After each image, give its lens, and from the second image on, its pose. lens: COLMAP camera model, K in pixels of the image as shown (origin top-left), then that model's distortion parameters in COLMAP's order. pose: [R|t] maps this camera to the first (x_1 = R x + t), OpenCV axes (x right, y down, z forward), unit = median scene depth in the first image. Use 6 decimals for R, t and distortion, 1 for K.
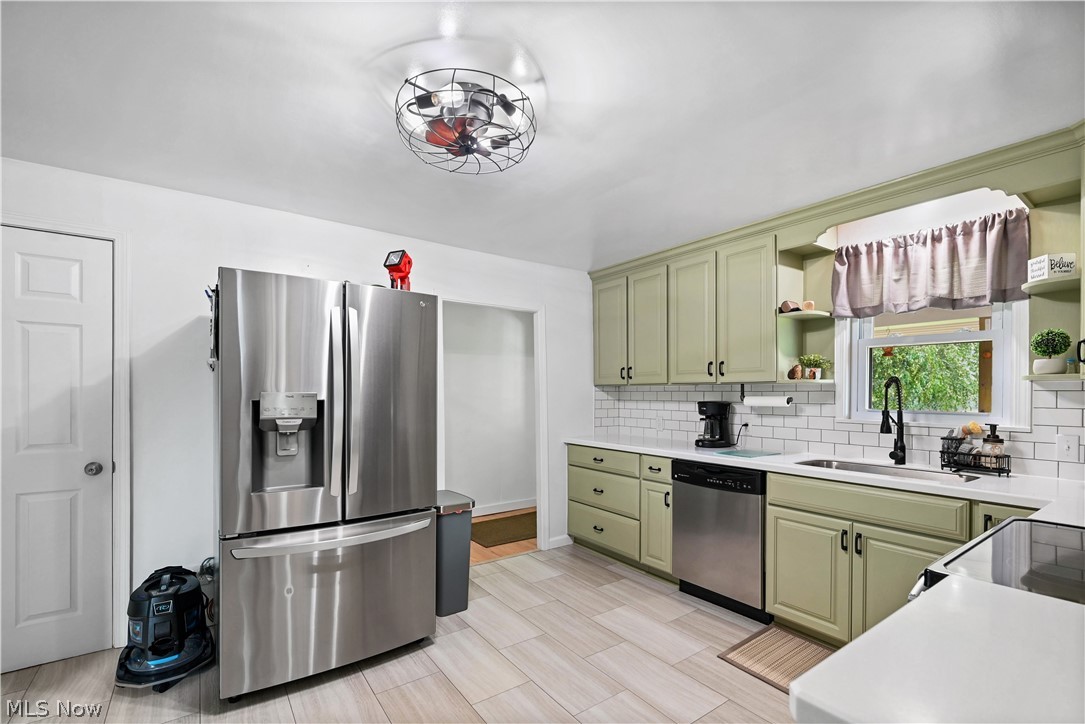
lens RADIAL K [[483.2, 0, 548.1], [0, 483.2, 395.1], [0, 0, 1]] dist [-0.003545, 0.000339]
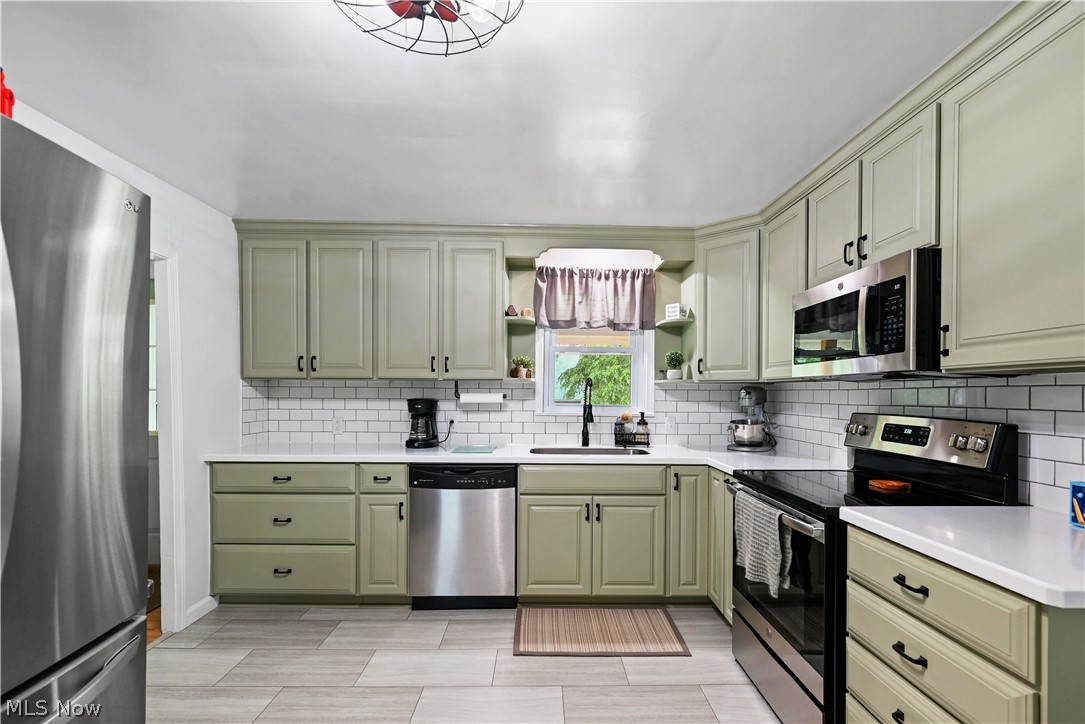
lens RADIAL K [[483.2, 0, 548.1], [0, 483.2, 395.1], [0, 0, 1]] dist [-0.003545, 0.000339]
pose [[0.570197, -0.003670, 0.821499, -0.346264], [-0.002561, 0.999977, 0.006245, -0.000326], [-0.821504, -0.005664, 0.570175, 0.308997]]
